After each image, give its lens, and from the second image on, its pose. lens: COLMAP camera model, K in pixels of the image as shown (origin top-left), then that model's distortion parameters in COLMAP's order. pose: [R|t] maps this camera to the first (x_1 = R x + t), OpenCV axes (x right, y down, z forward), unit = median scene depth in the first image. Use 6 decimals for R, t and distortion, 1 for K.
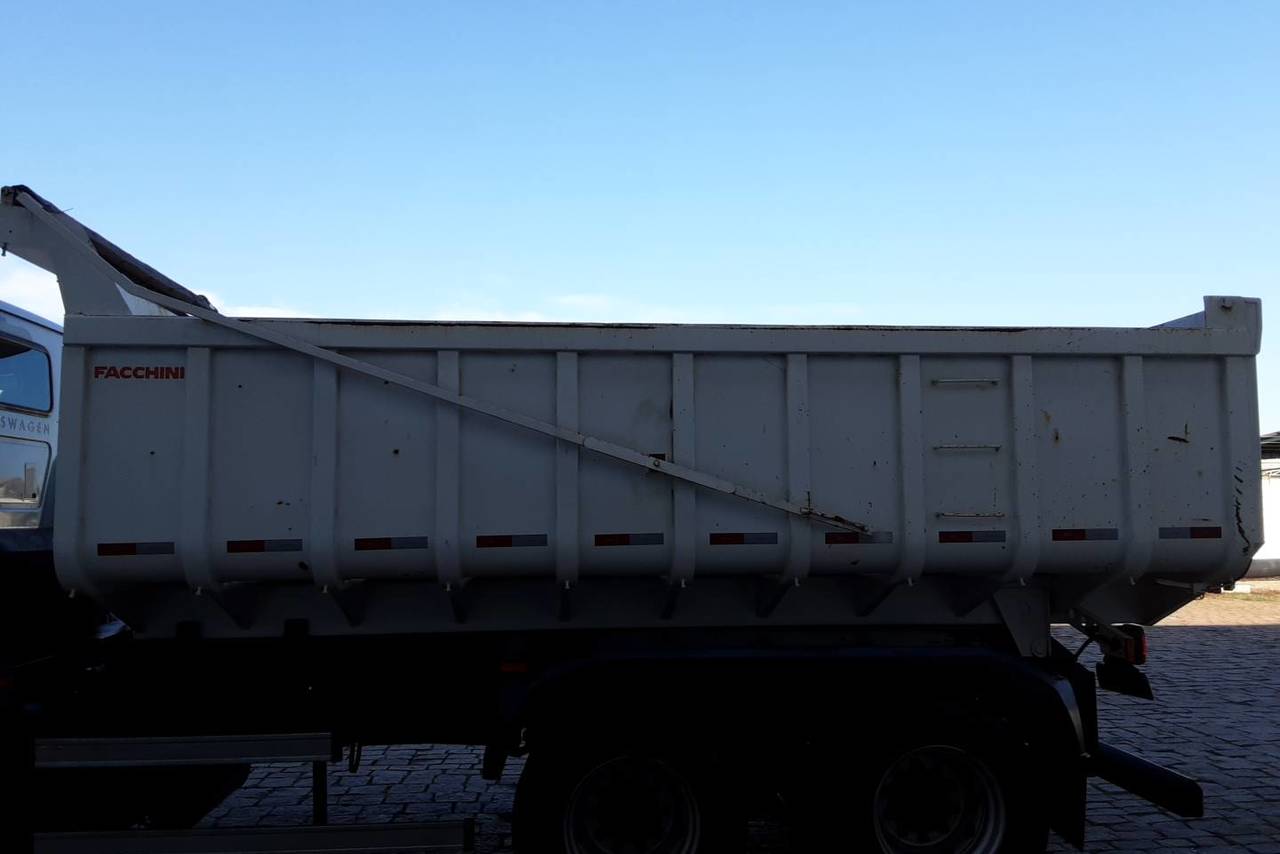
lens RADIAL K [[1036.8, 0, 641.3], [0, 1036.8, 431.6], [0, 0, 1]] dist [0.077936, -0.086312]
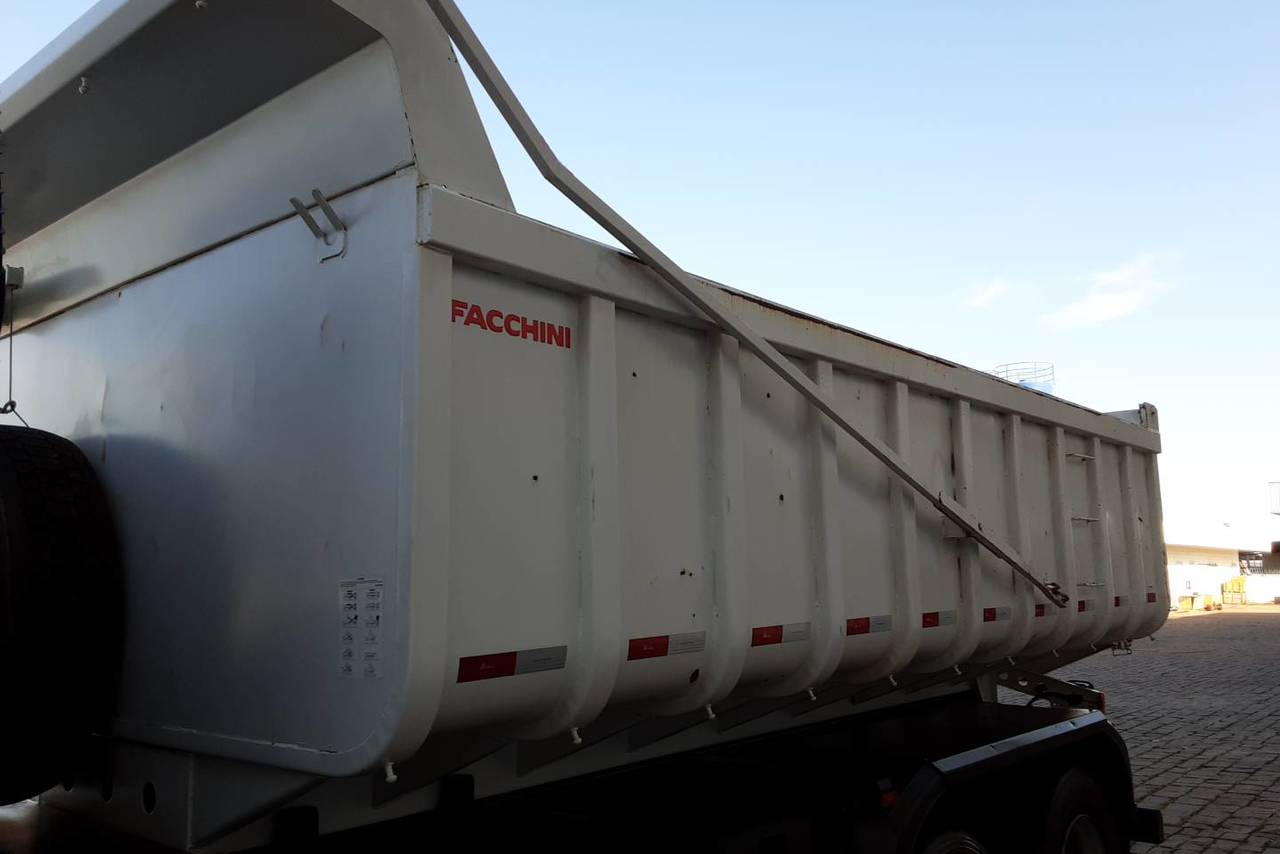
lens RADIAL K [[1036.8, 0, 640.3], [0, 1036.8, 439.5], [0, 0, 1]] dist [0.077936, -0.086312]
pose [[0.716798, 0.086355, 0.691913, -0.788921], [-0.038384, 0.995684, -0.084502, 0.043043], [-0.696224, 0.034013, 0.717018, 0.581422]]
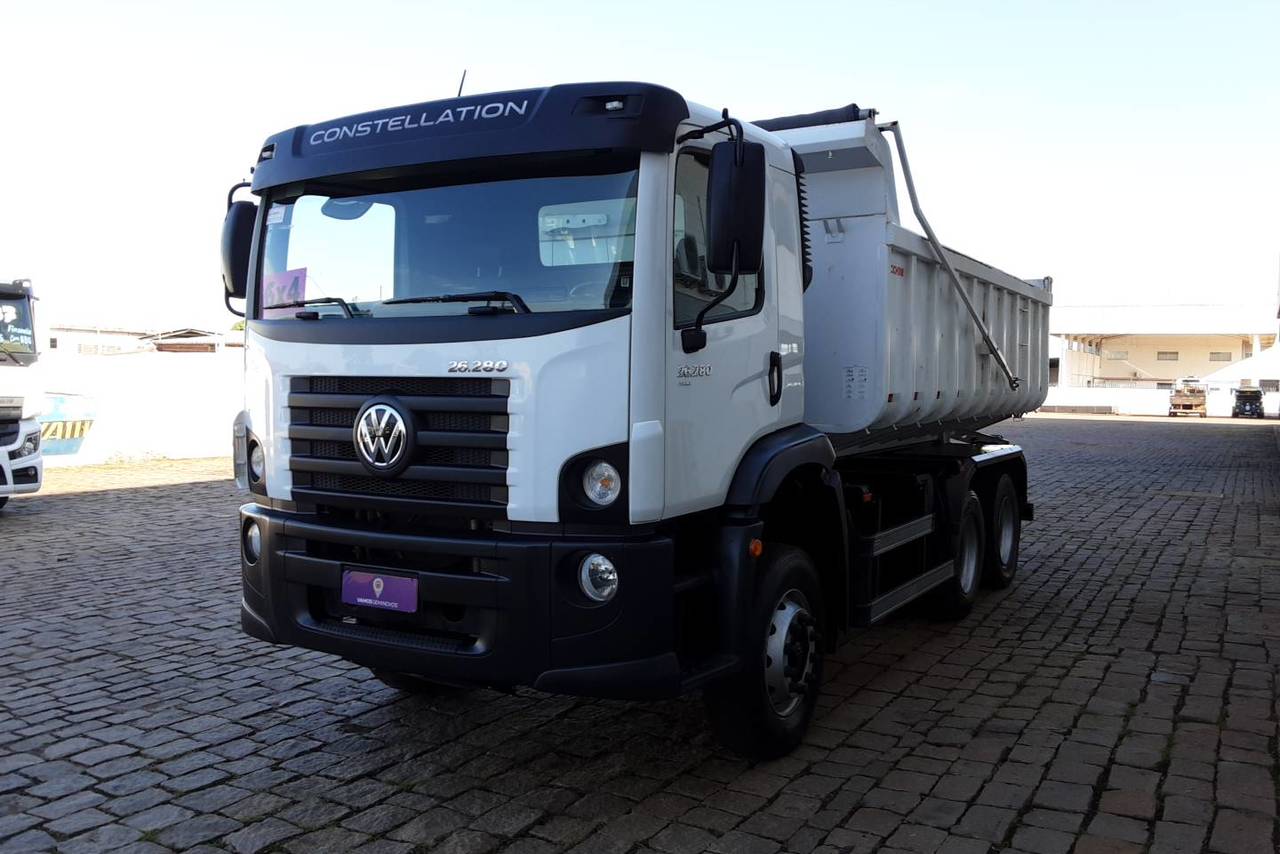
lens RADIAL K [[1036.8, 0, 648.7], [0, 1036.8, 416.6], [0, 0, 1]] dist [0.077936, -0.086312]
pose [[0.579737, -0.016889, 0.814629, -1.765209], [-0.081425, 0.993580, 0.078545, 0.052938], [-0.810725, -0.111867, 0.574639, 0.459243]]
